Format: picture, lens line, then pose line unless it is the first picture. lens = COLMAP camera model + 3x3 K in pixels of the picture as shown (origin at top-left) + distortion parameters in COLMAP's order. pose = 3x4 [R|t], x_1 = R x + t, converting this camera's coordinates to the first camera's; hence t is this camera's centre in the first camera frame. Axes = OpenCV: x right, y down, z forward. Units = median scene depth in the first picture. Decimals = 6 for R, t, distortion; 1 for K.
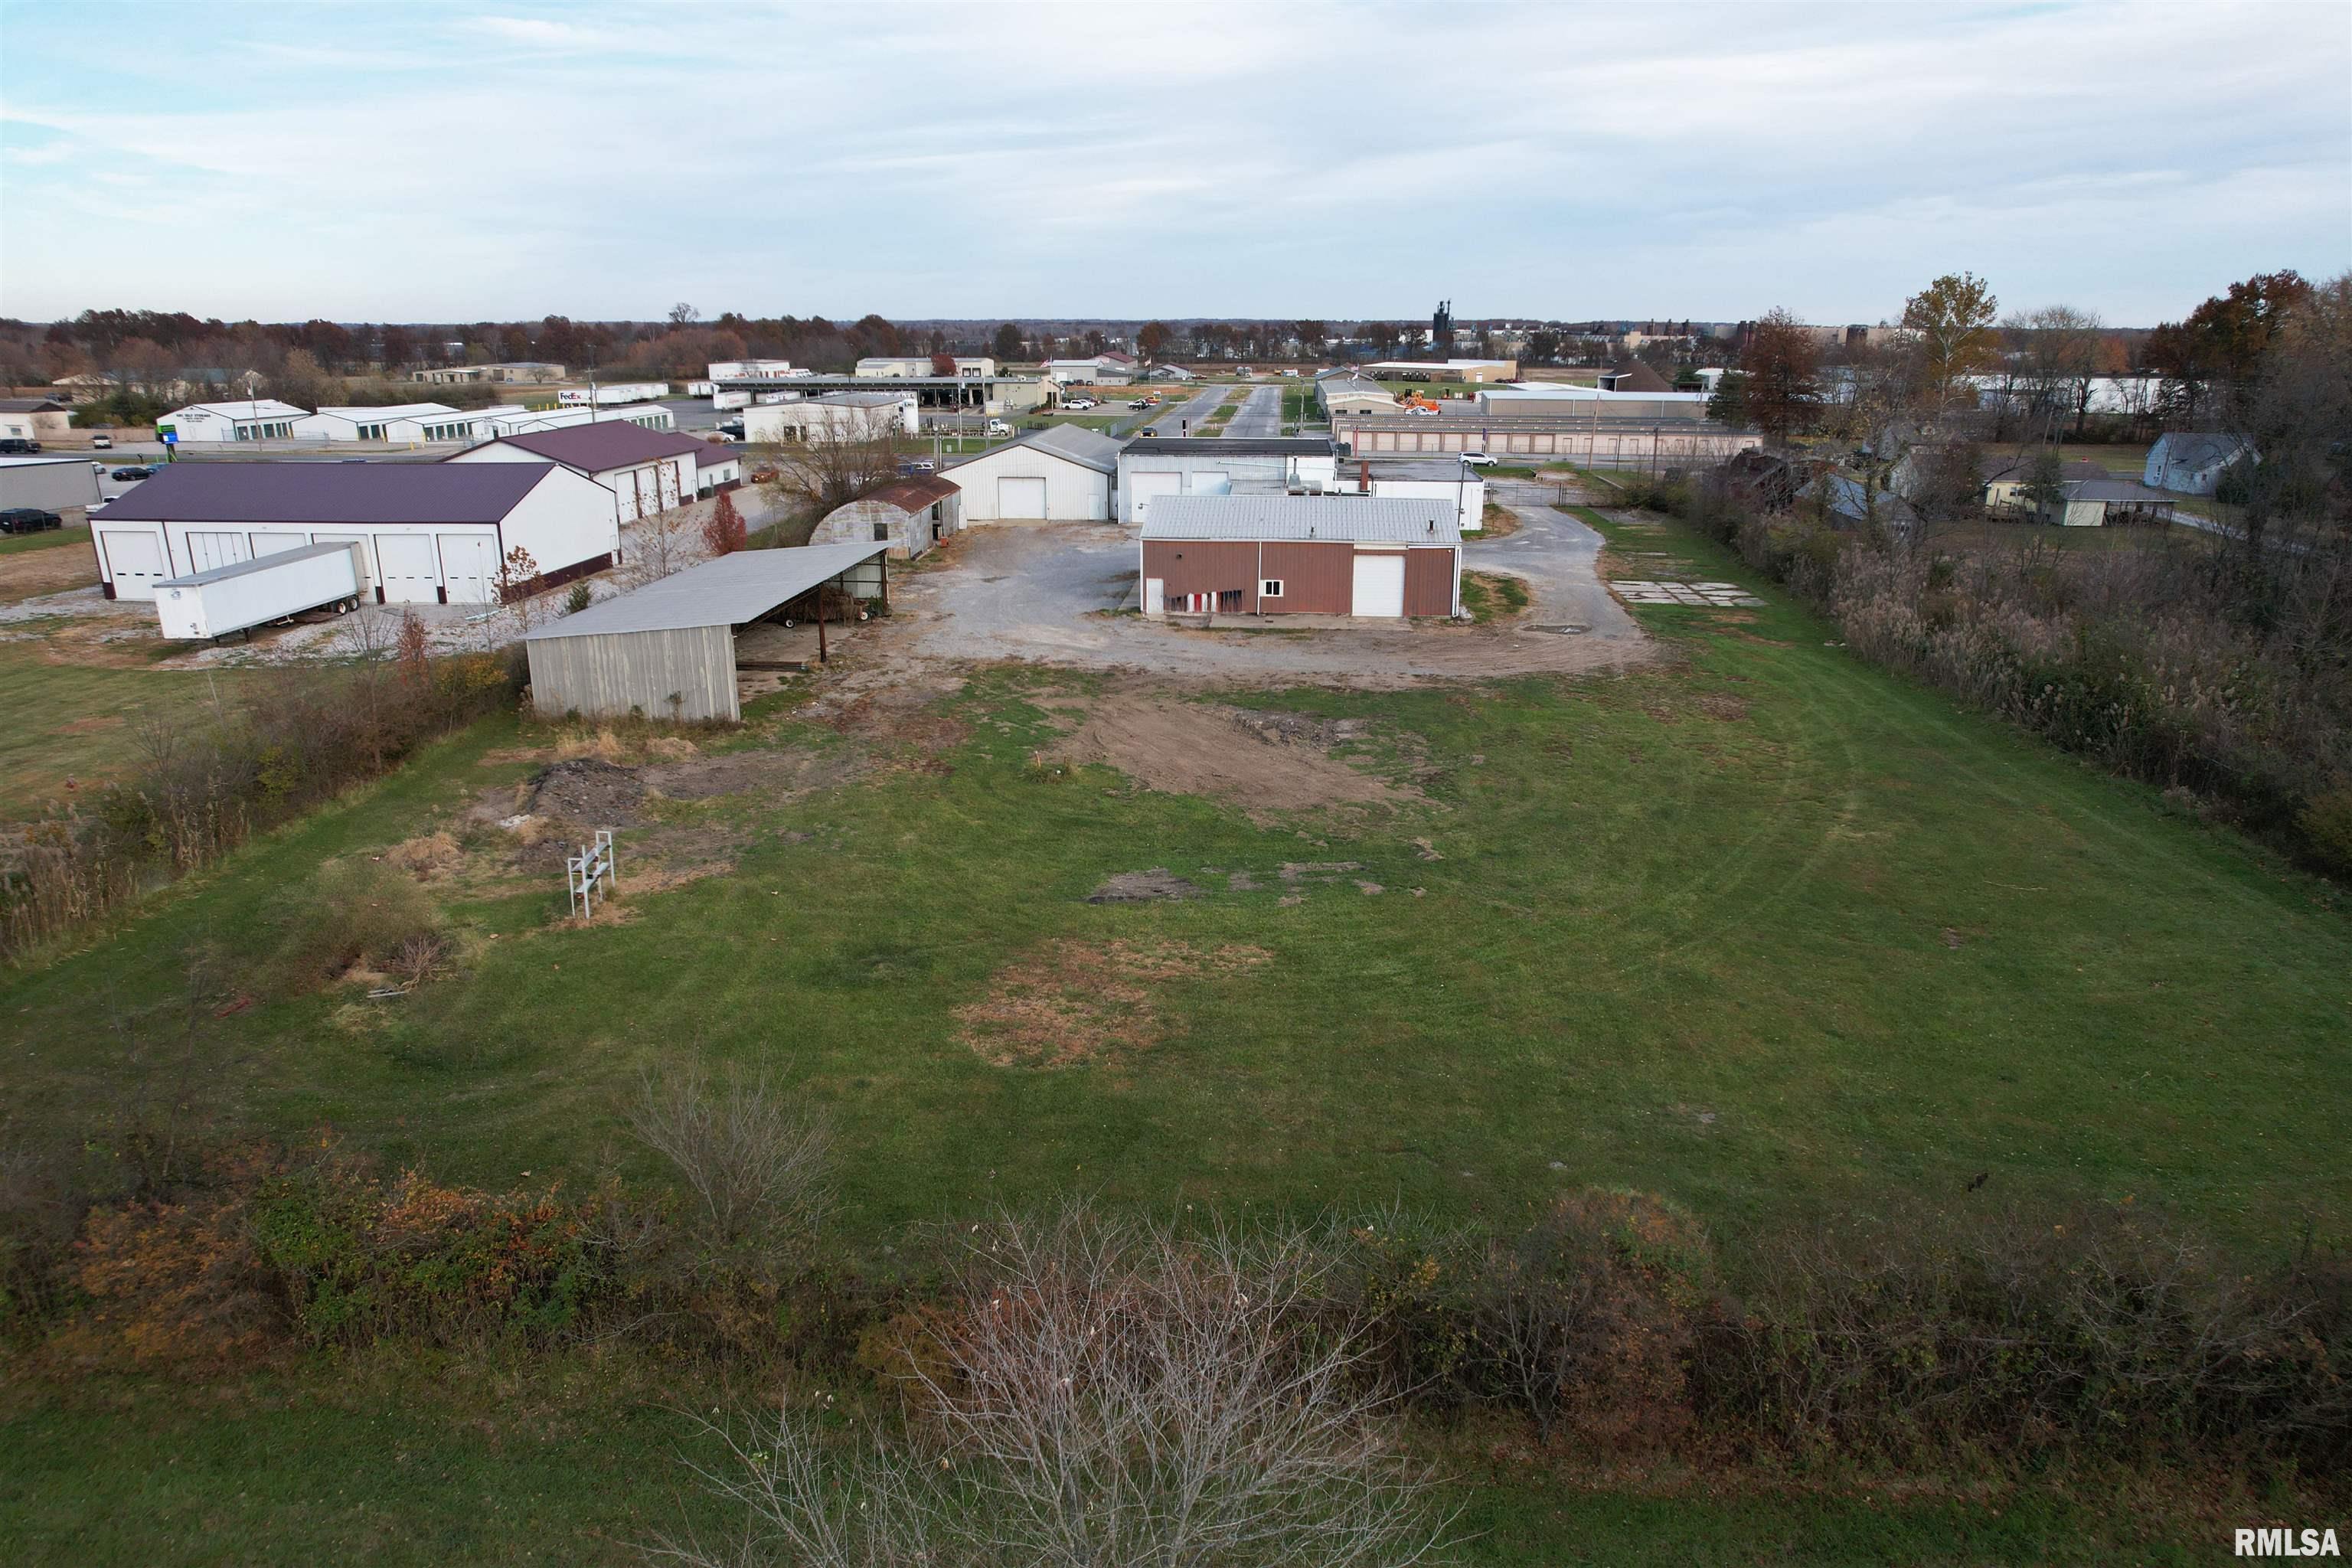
lens RADIAL K [[1513.9, 0, 1177.2], [0, 1513.9, 792.5], [0, 0, 1]] dist [-0.076218, 0.075689]
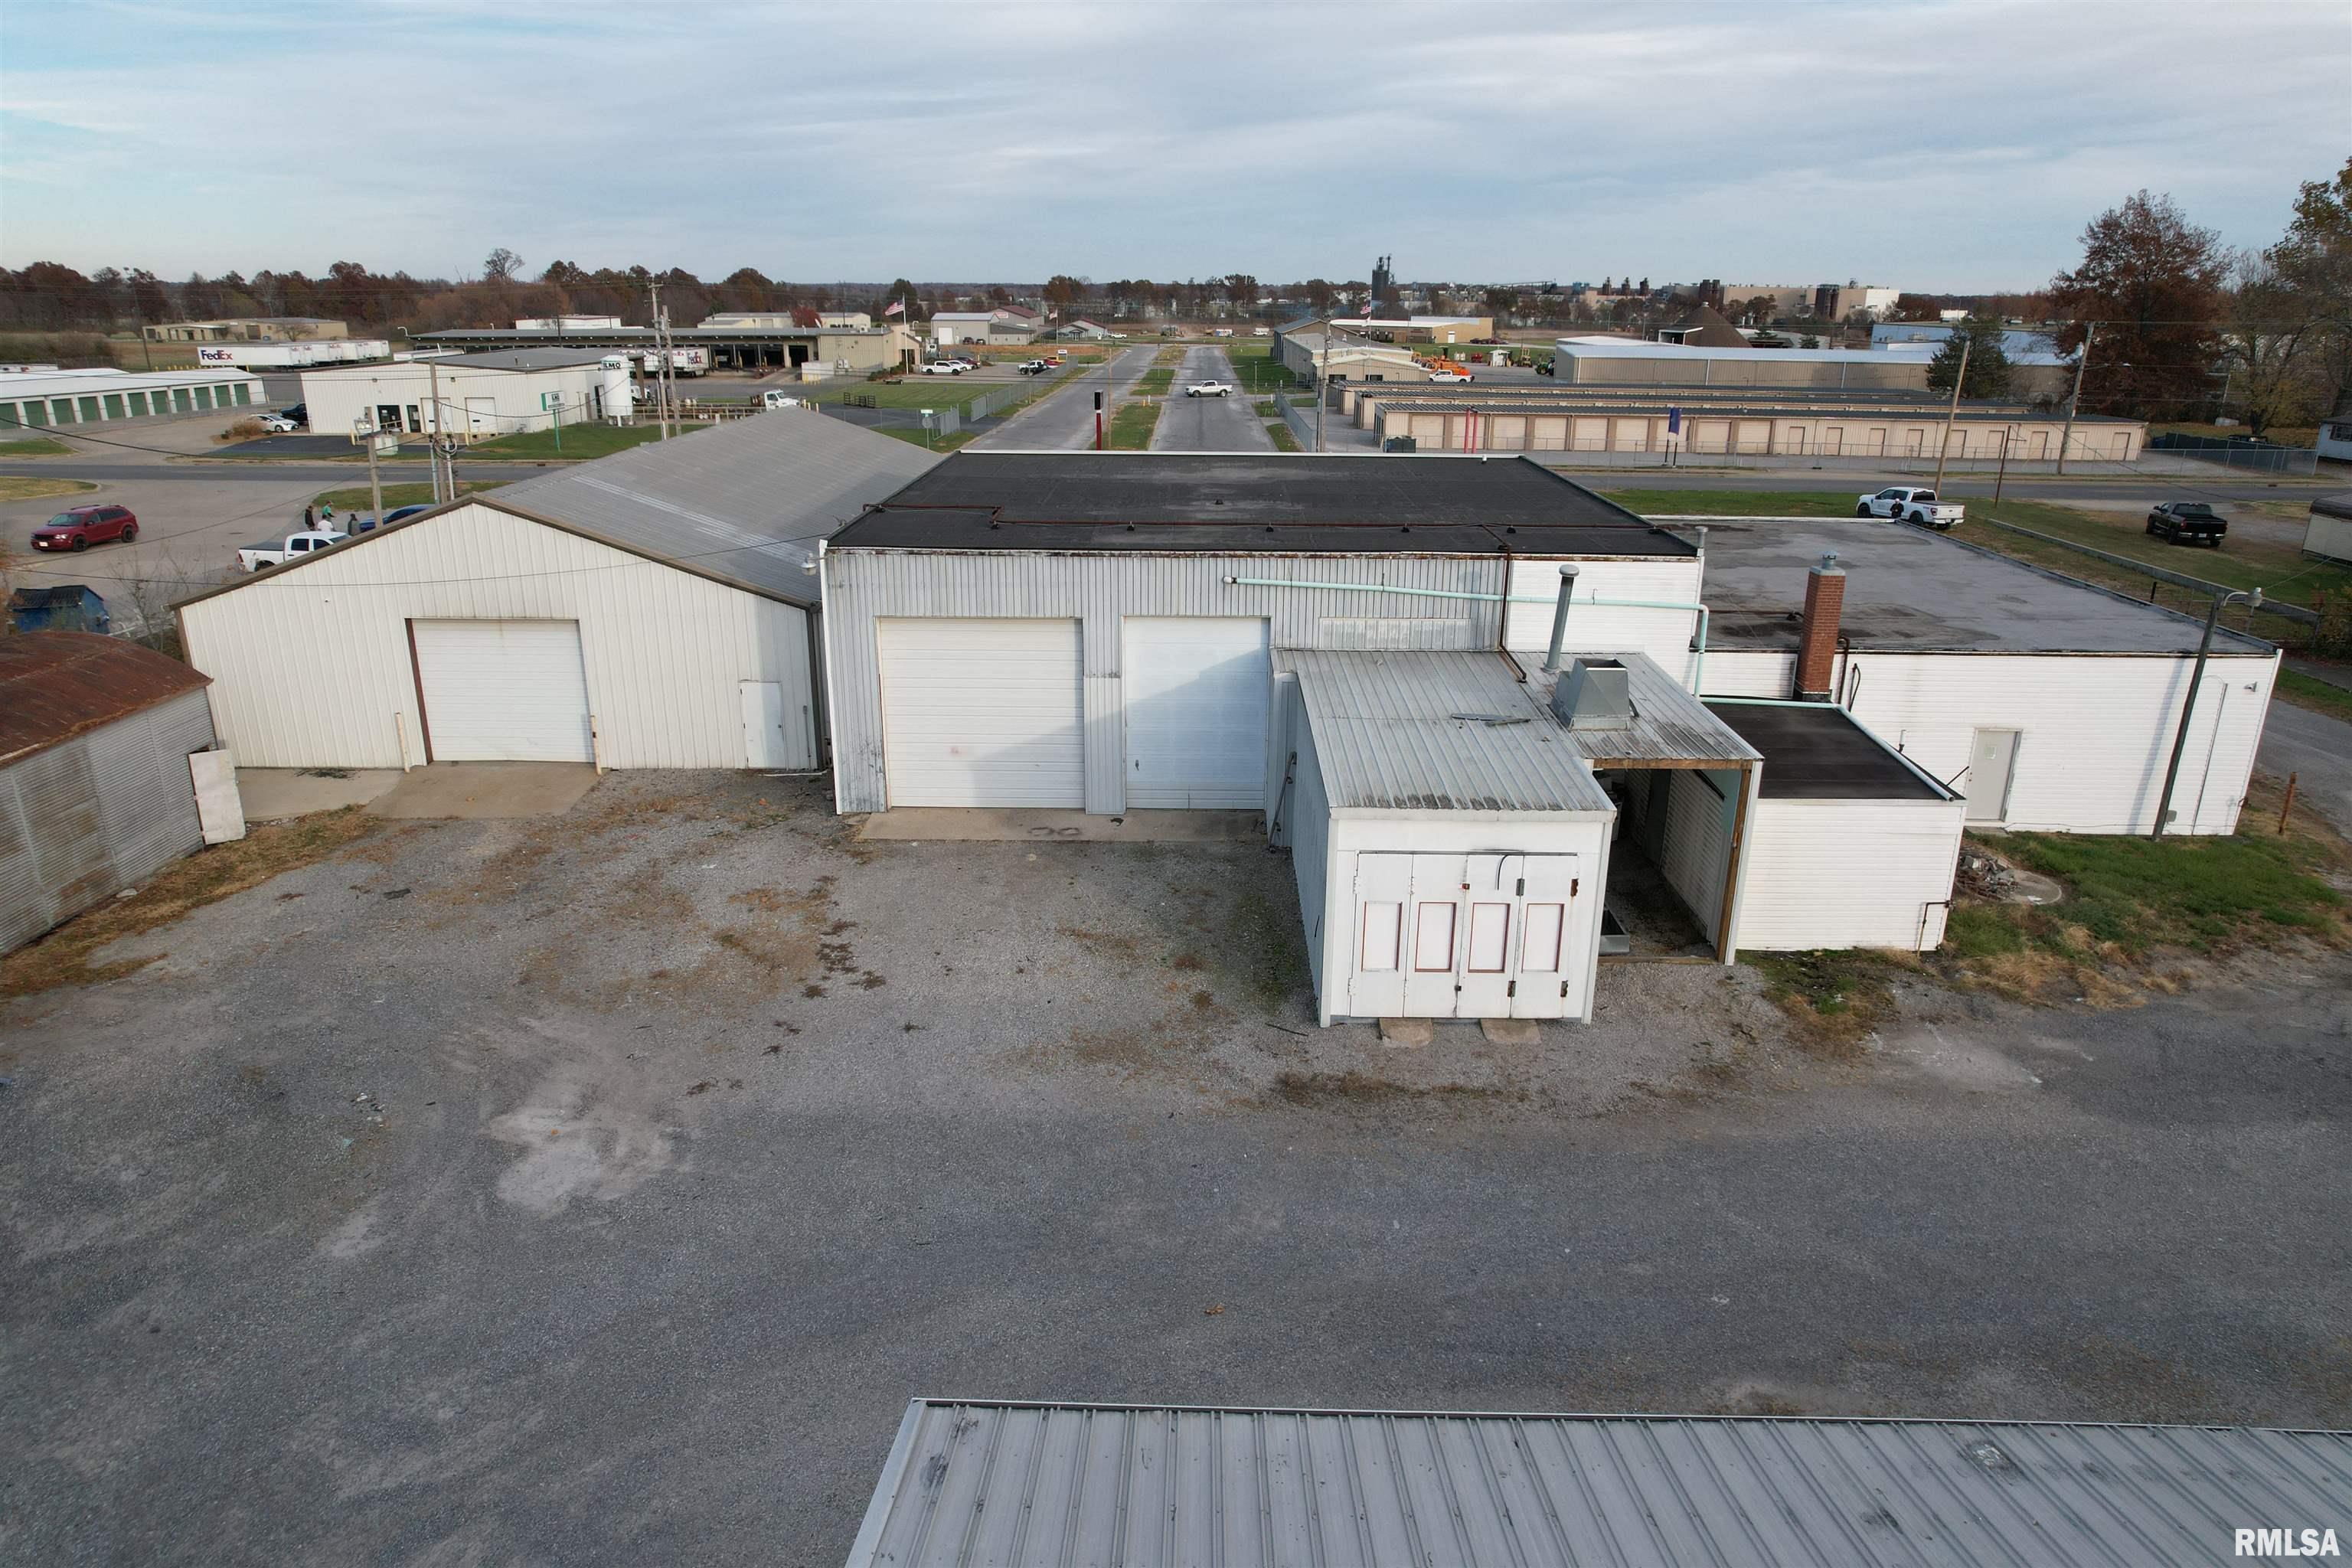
lens RADIAL K [[1513.9, 0, 1177.2], [0, 1513.9, 792.5], [0, 0, 1]] dist [-0.076218, 0.075689]
pose [[0.998608, -0.012922, 0.051136, 0.003311], [0.011857, 0.999708, 0.021078, -0.108501], [-0.051393, -0.020443, 0.998469, 0.431579]]
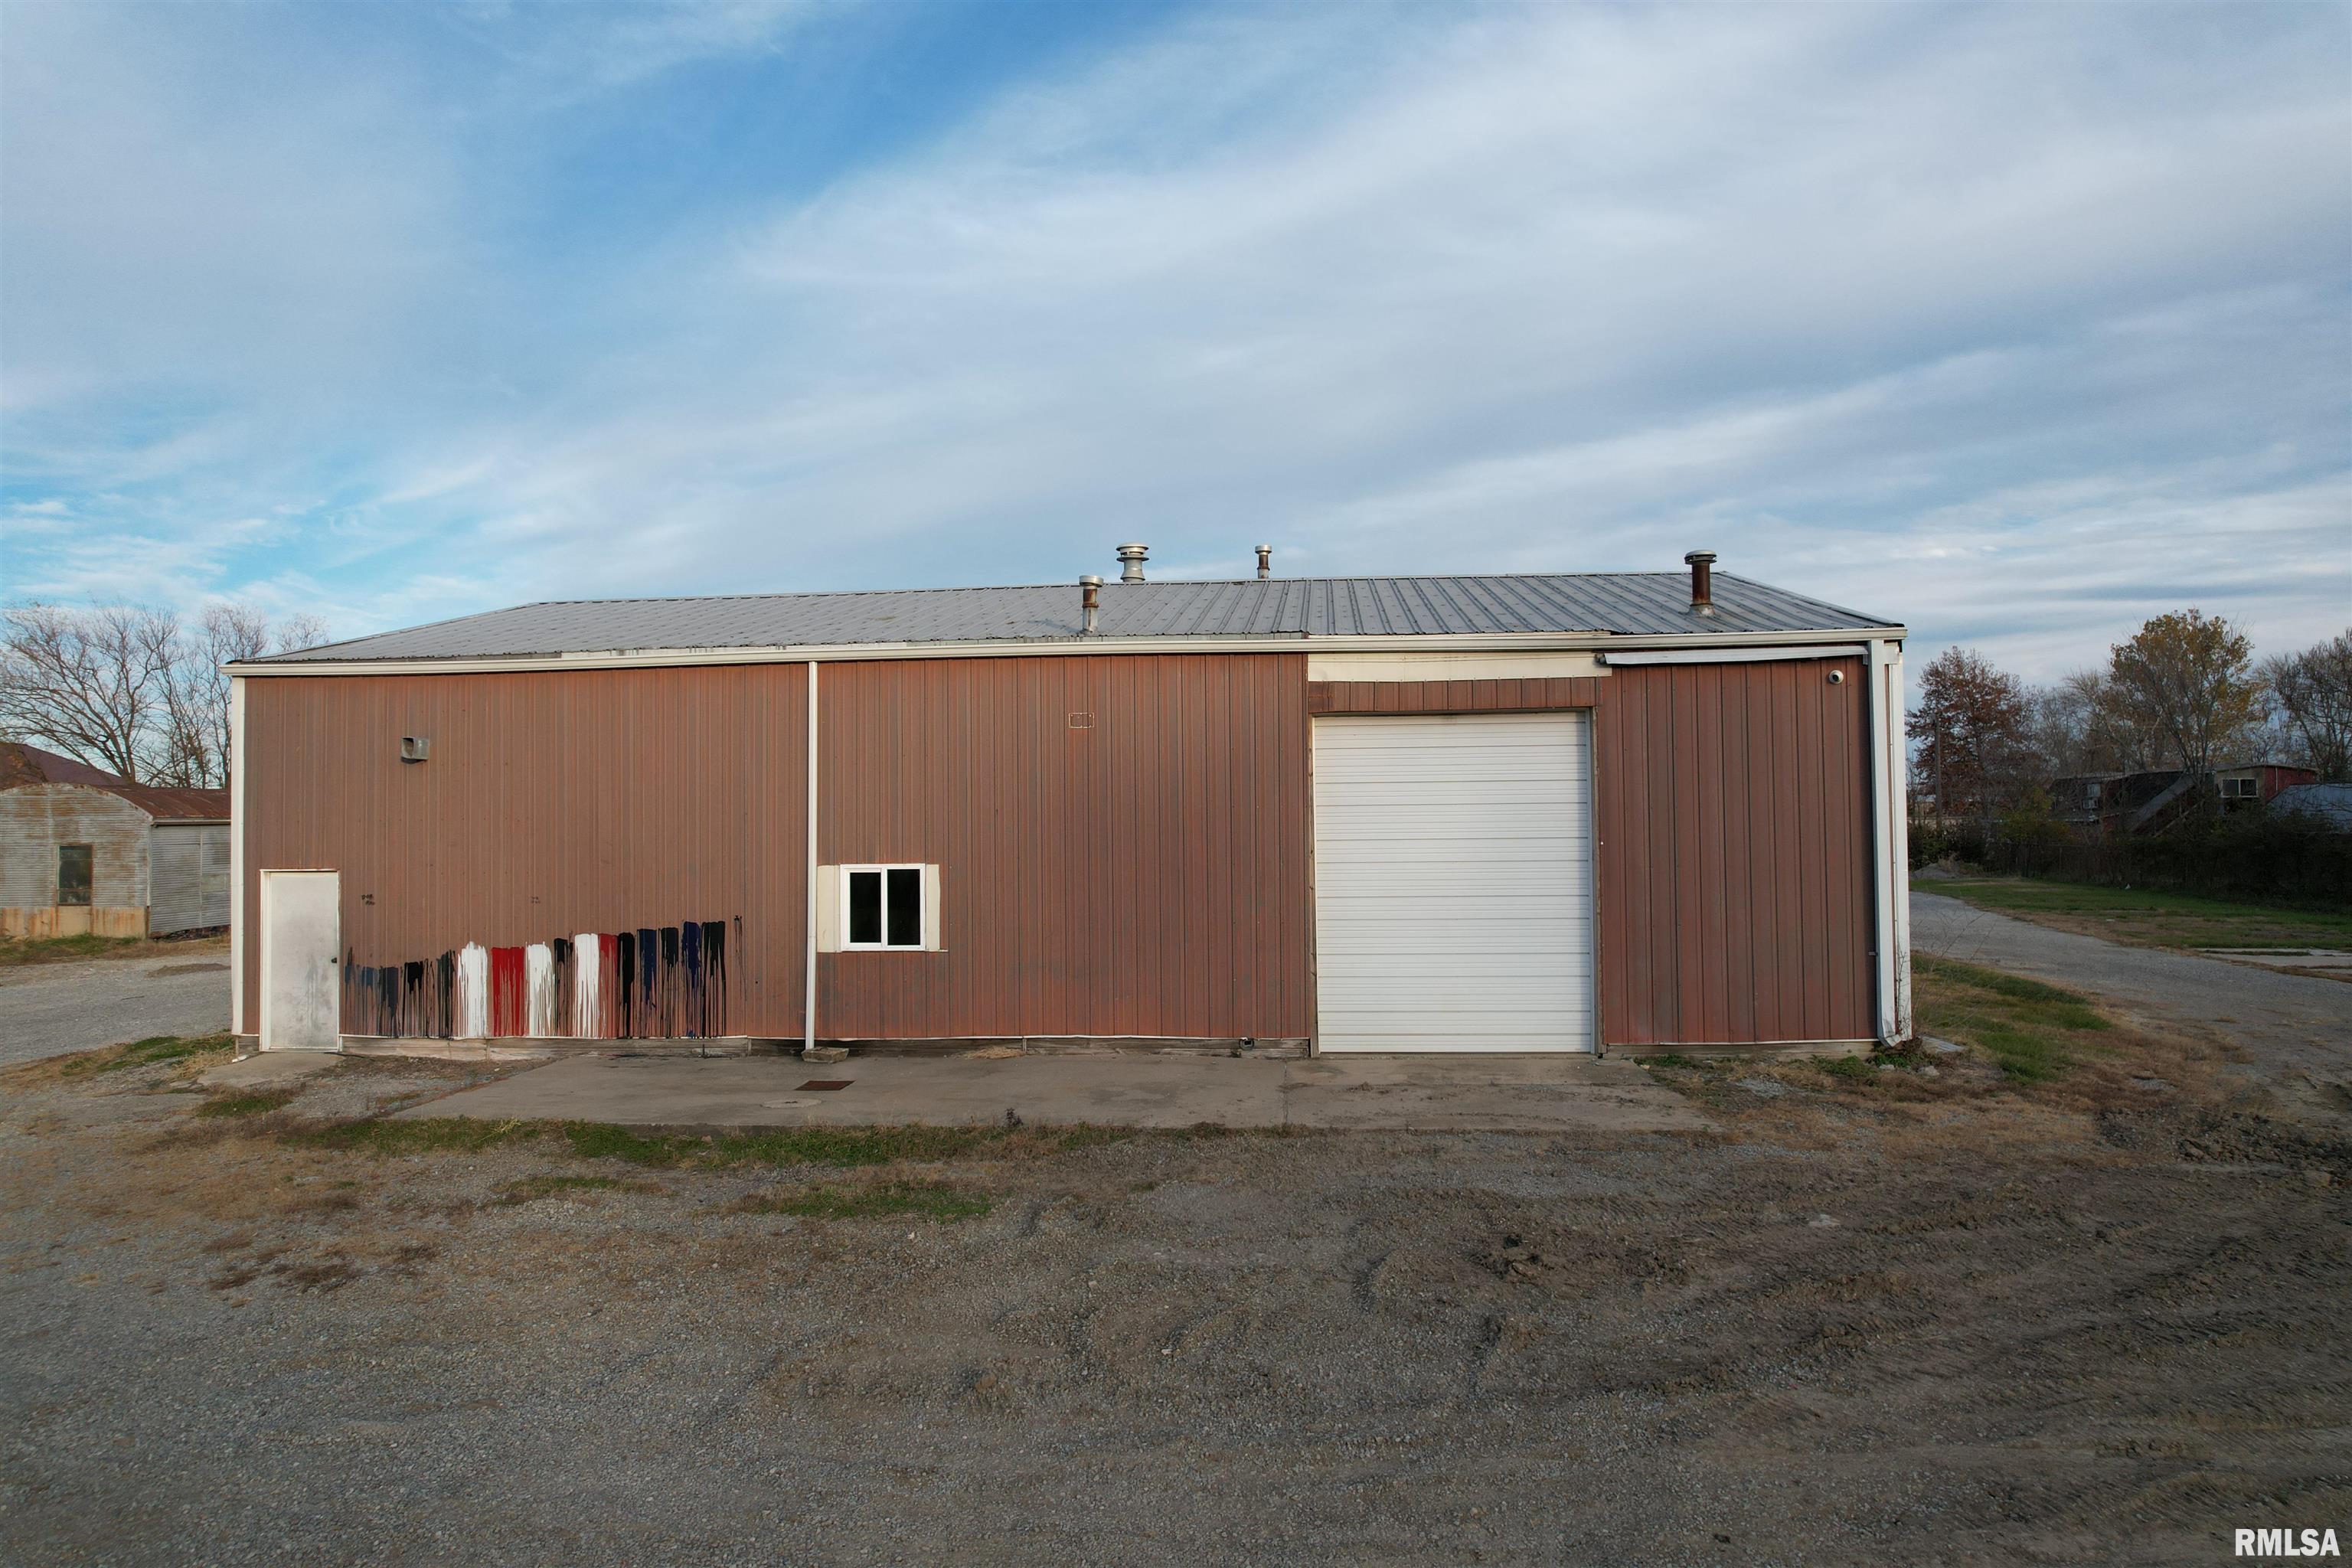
lens RADIAL K [[1513.9, 0, 1177.2], [0, 1513.9, 792.5], [0, 0, 1]] dist [-0.076218, 0.075689]
pose [[0.999749, -0.015509, -0.016167, 0.041134], [0.009546, 0.947749, -0.318875, -0.035539], [0.020268, 0.318641, 0.947659, 0.328148]]
